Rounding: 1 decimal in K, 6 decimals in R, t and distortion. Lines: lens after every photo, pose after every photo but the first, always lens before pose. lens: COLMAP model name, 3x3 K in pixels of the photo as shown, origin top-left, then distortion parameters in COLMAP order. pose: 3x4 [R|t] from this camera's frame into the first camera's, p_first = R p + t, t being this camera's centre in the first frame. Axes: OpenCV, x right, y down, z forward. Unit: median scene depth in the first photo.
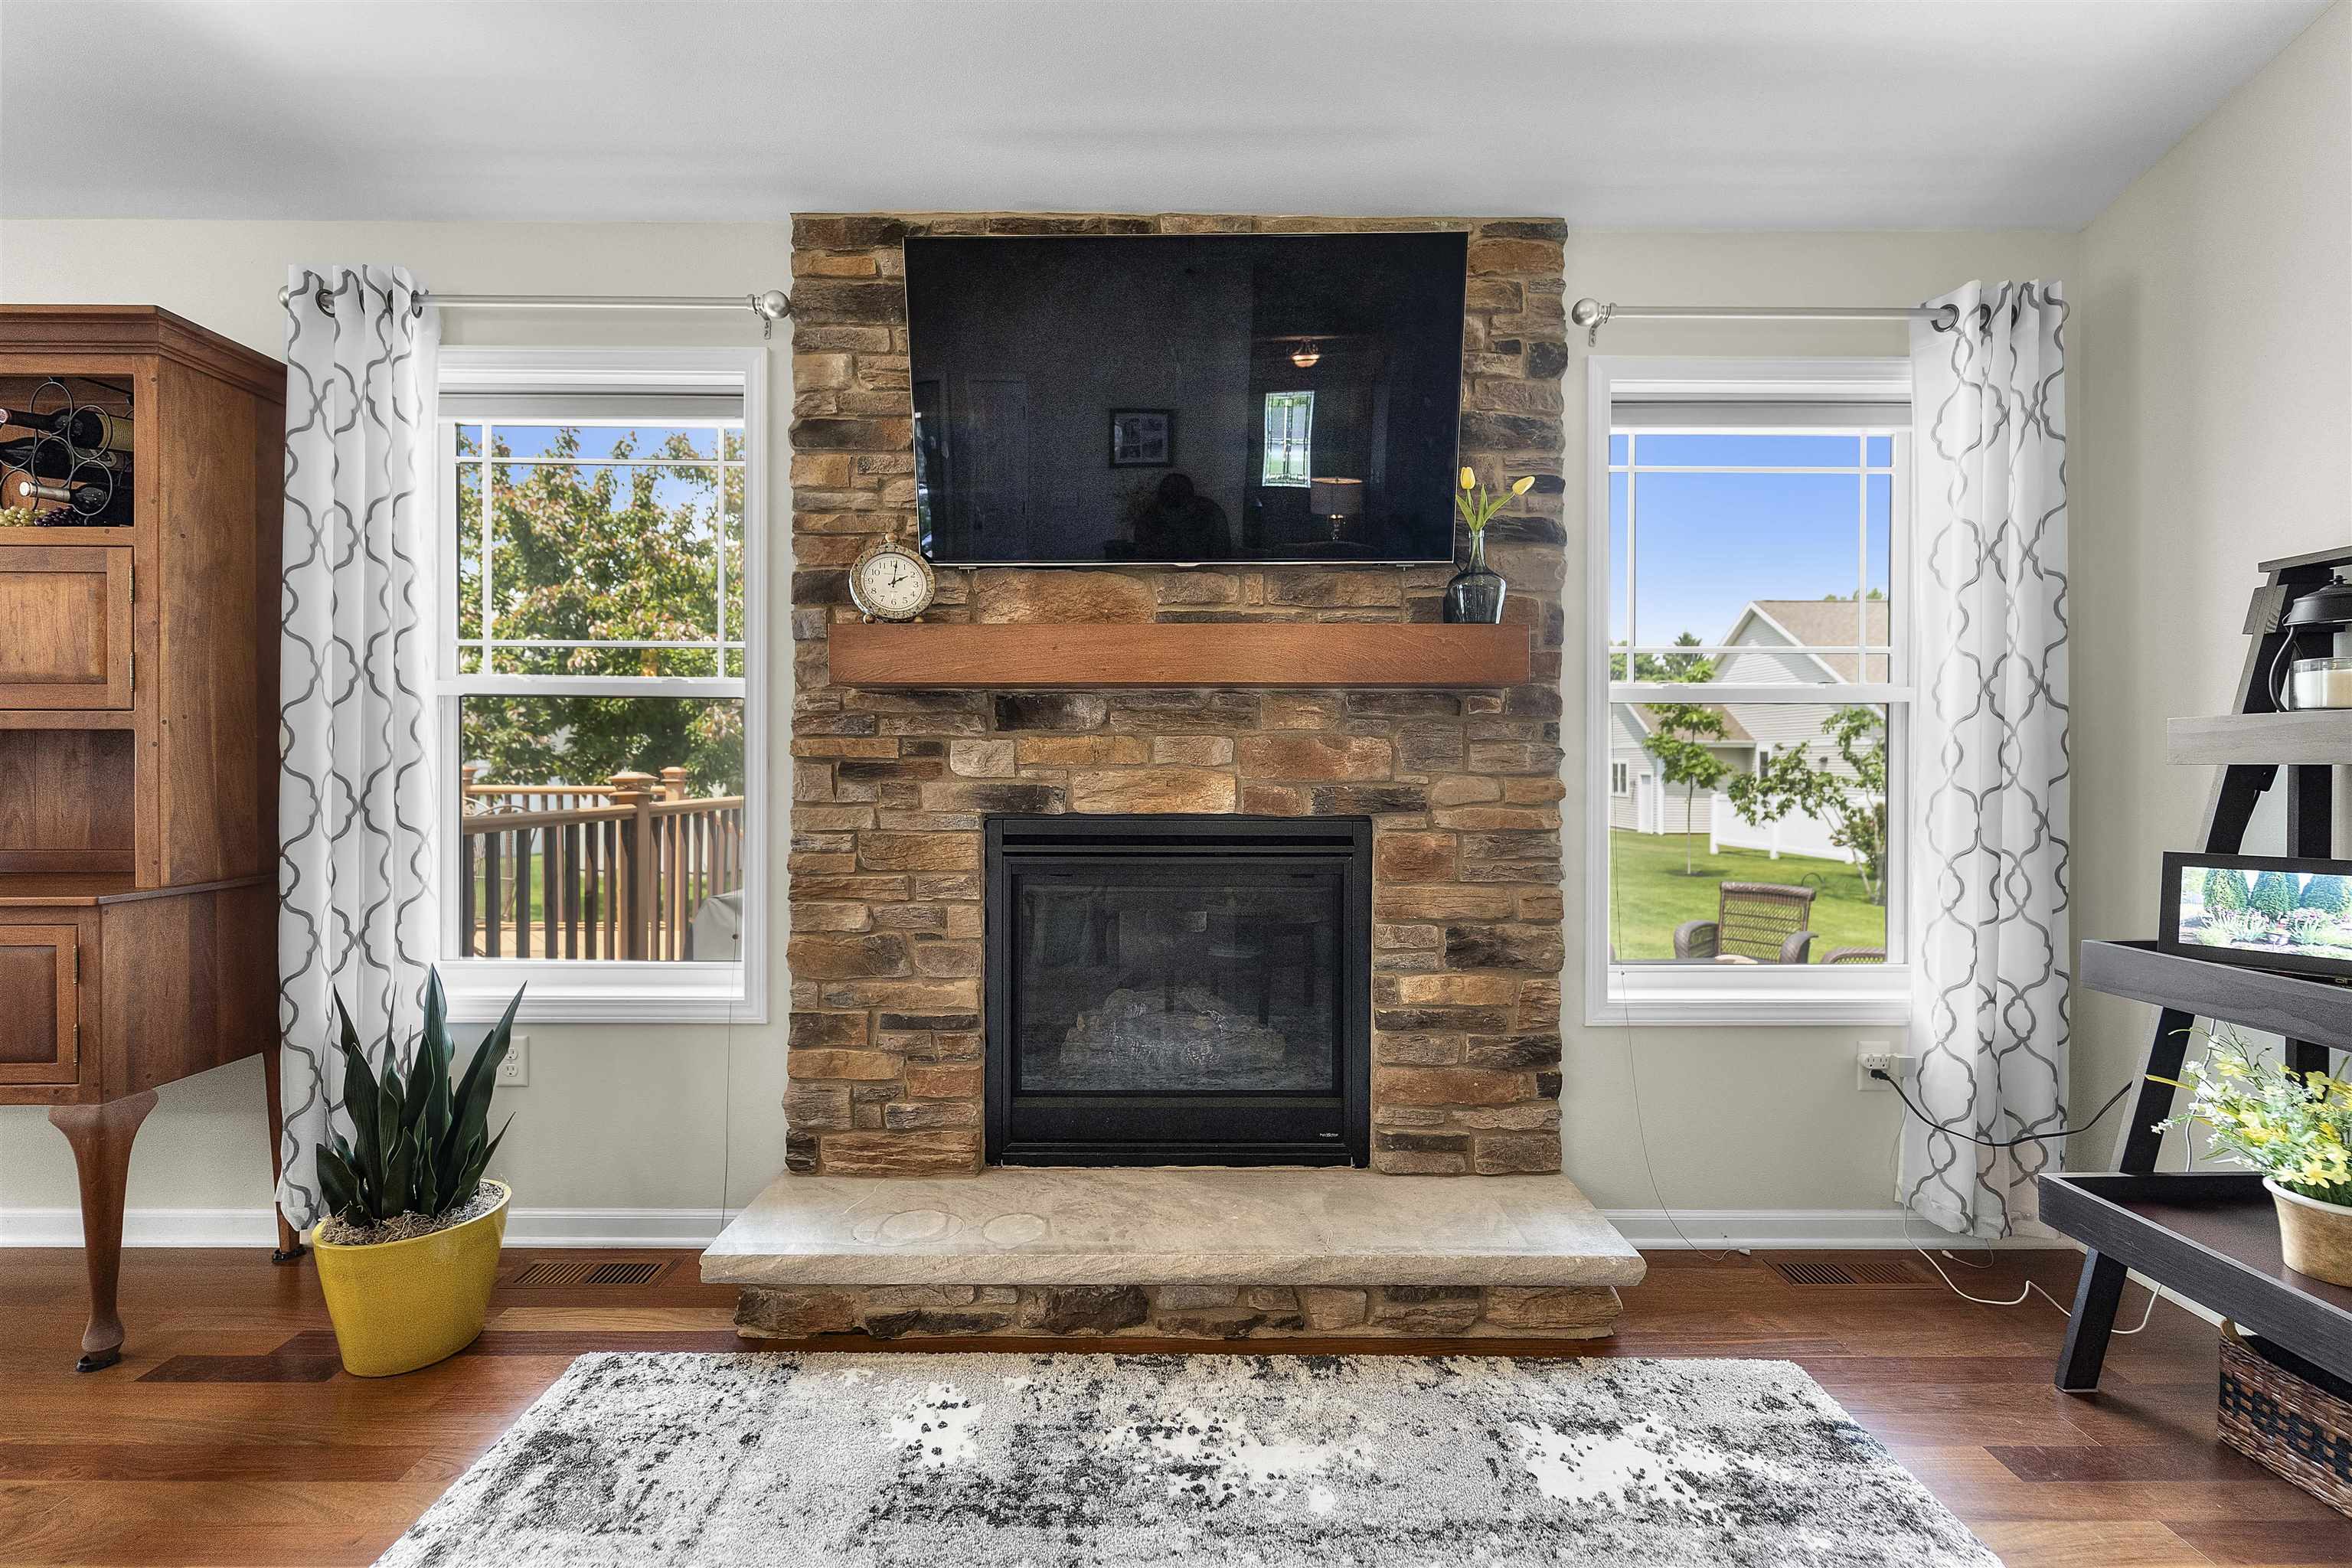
lens RADIAL K [[966.1, 0, 1181.0], [0, 966.1, 767.9], [0, 0, 1]] dist [0.001848, -0.000780]
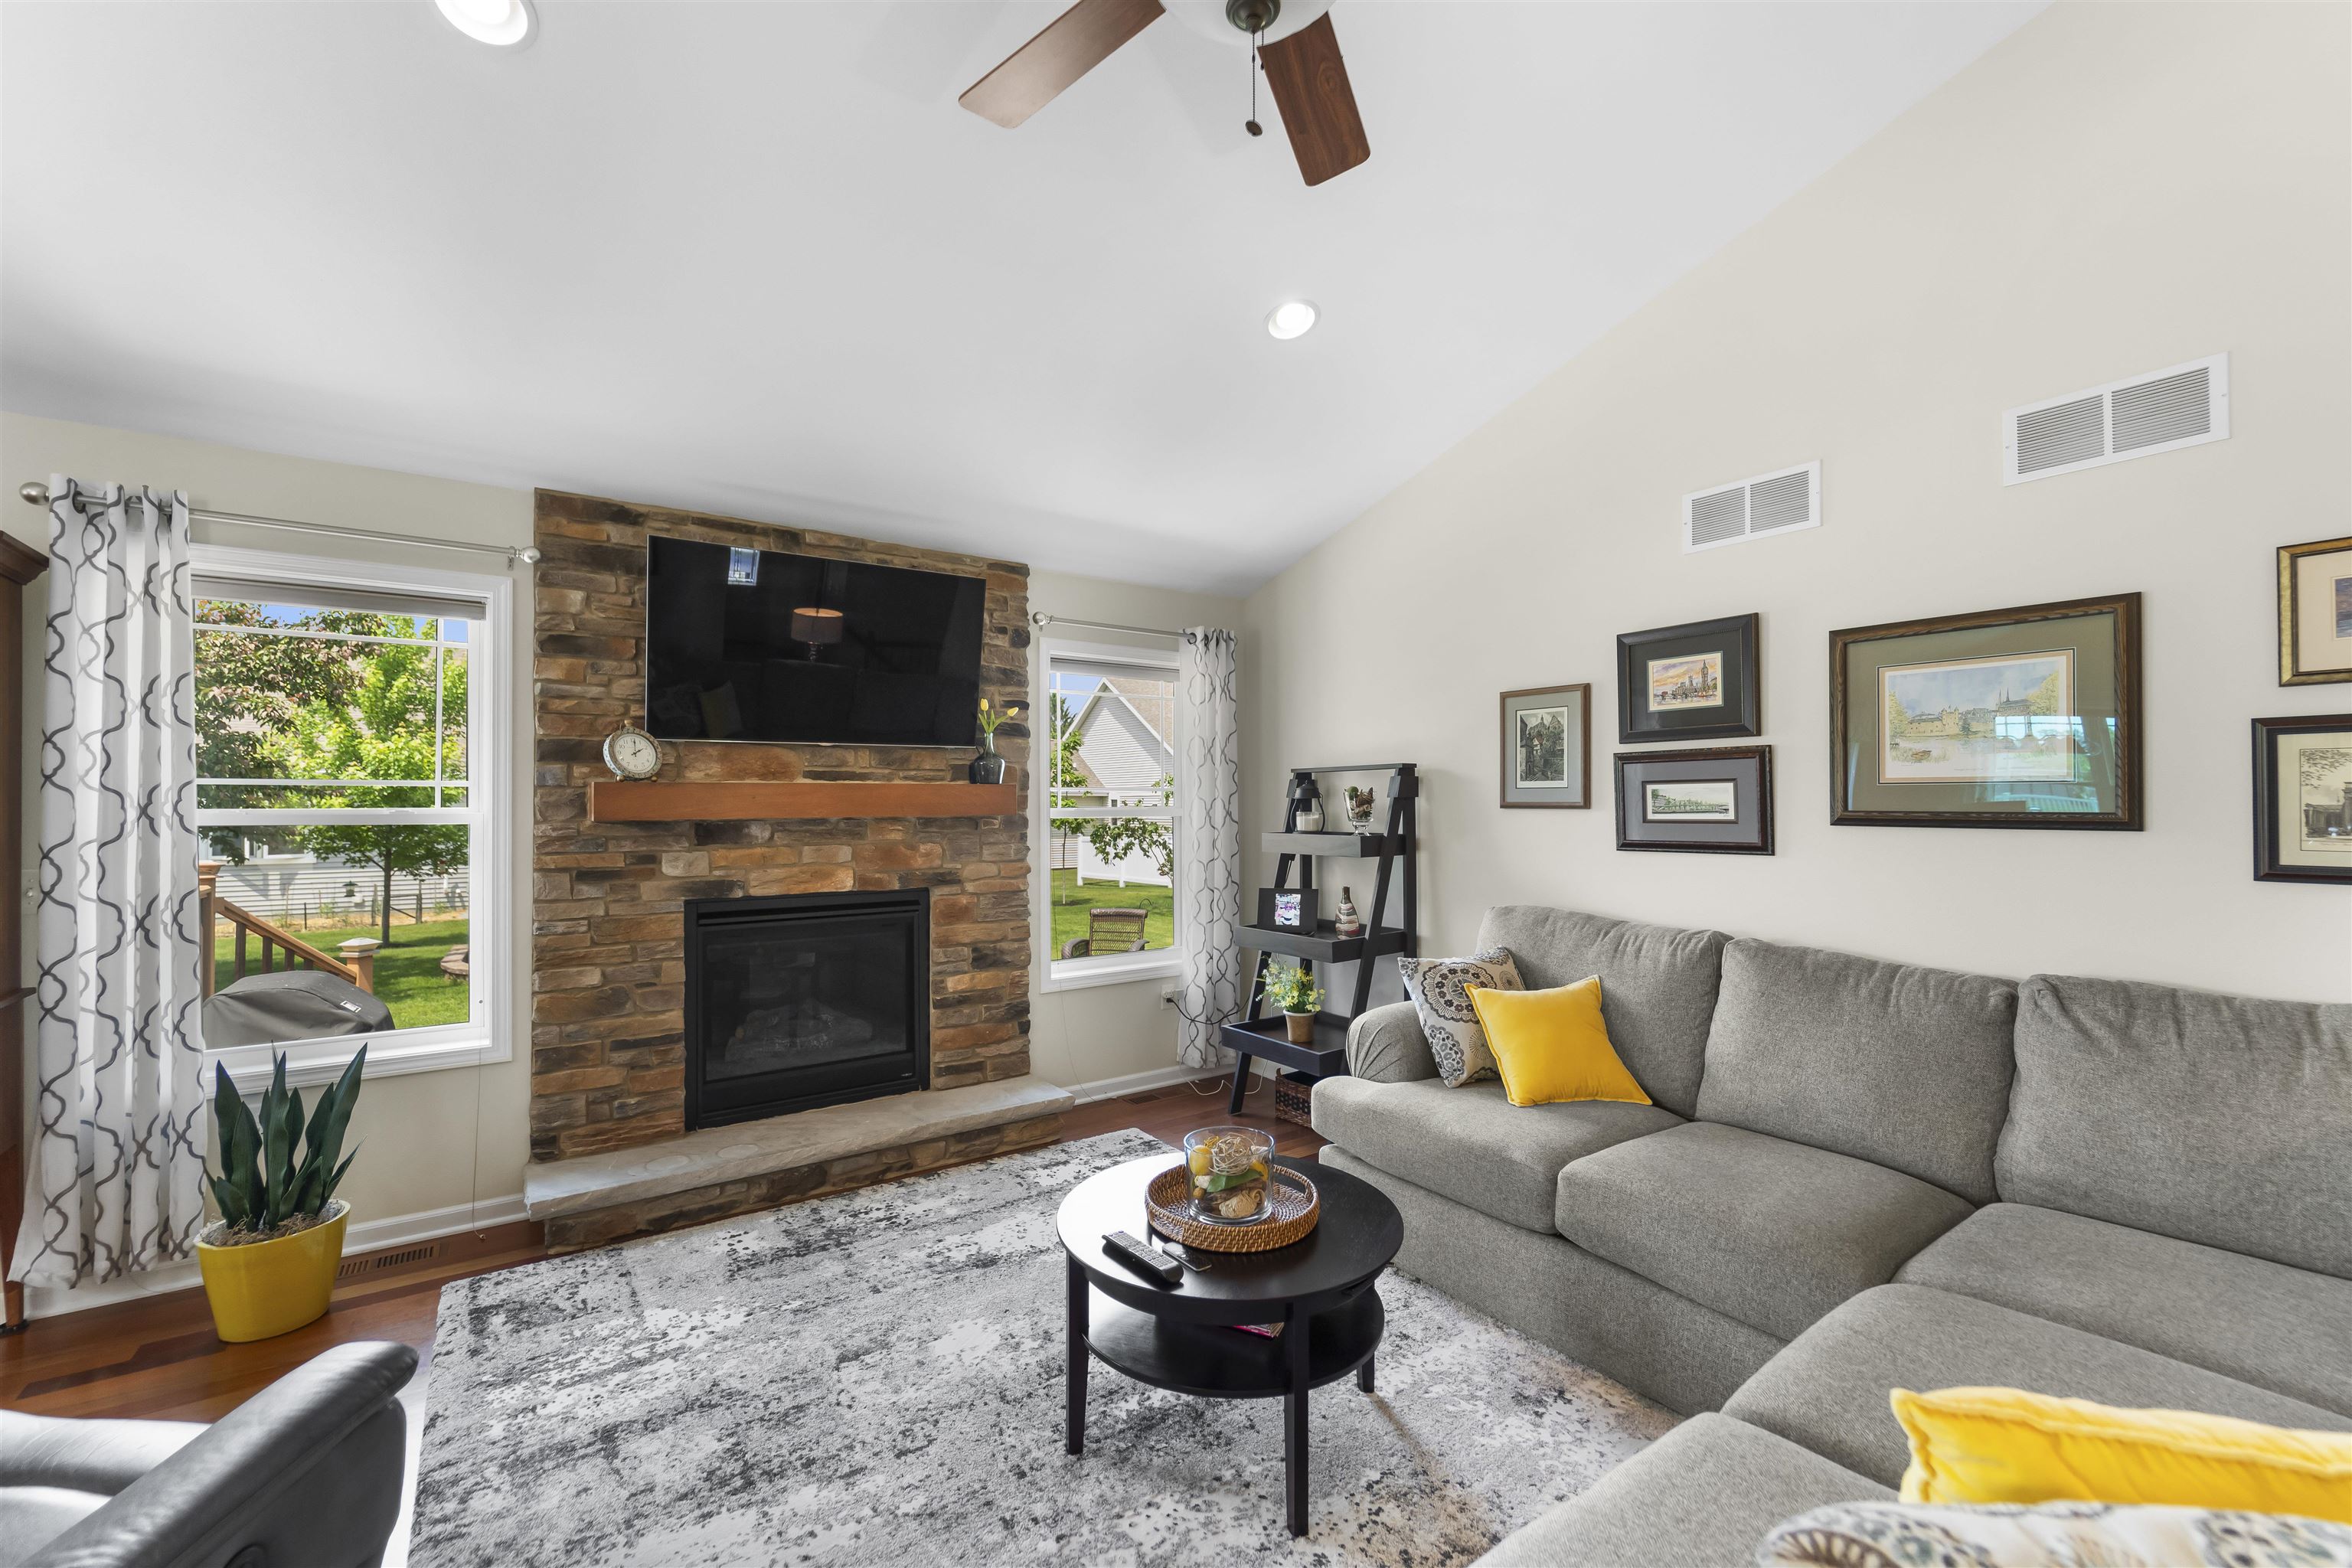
lens RADIAL K [[968.2, 0, 1173.9], [0, 968.2, 790.0], [0, 0, 1]] dist [0.003753, -0.000383]
pose [[0.822590, 0.002624, 0.568630, -0.445865], [0.008431, 0.999823, -0.016810, -0.095959], [-0.568573, 0.018622, 0.822422, -0.712626]]
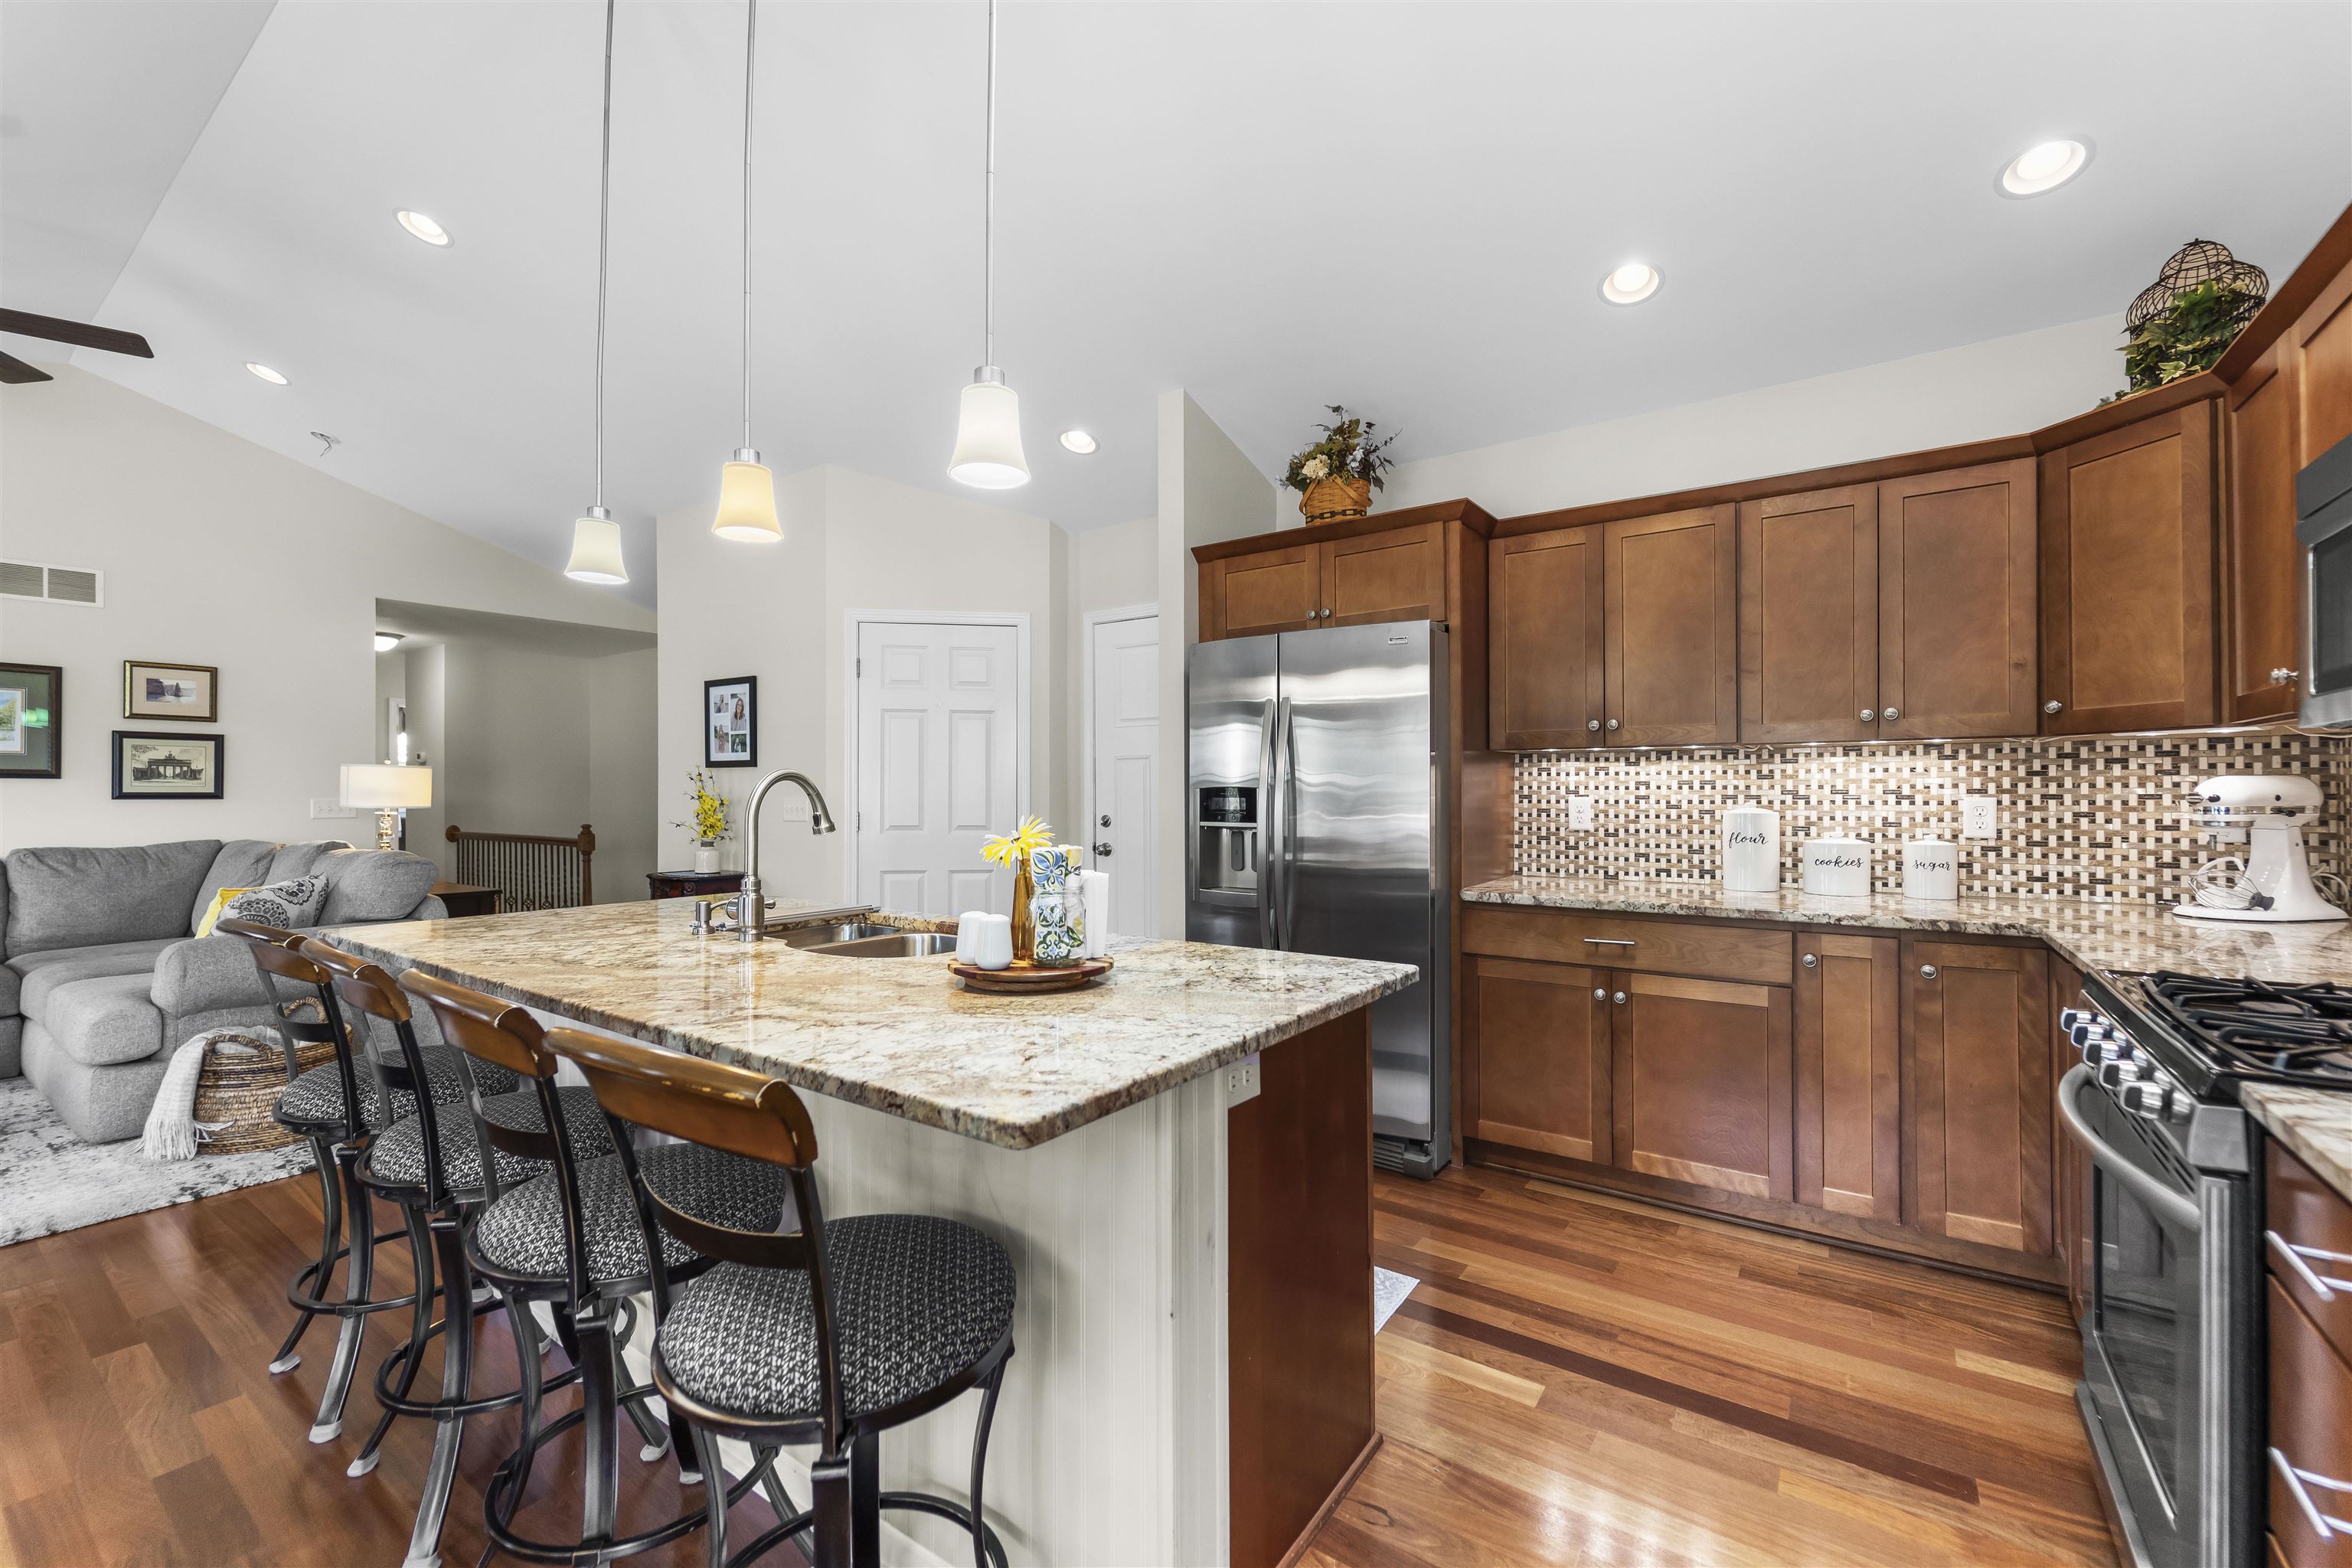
lens RADIAL K [[968.2, 0, 1173.9], [0, 968.2, 790.0], [0, 0, 1]] dist [0.003753, -0.000383]
pose [[-0.806393, -0.003054, 0.591372, -2.327600], [-0.001705, 0.999995, 0.002838, -0.046527], [-0.591378, 0.001280, -0.806394, -0.171594]]
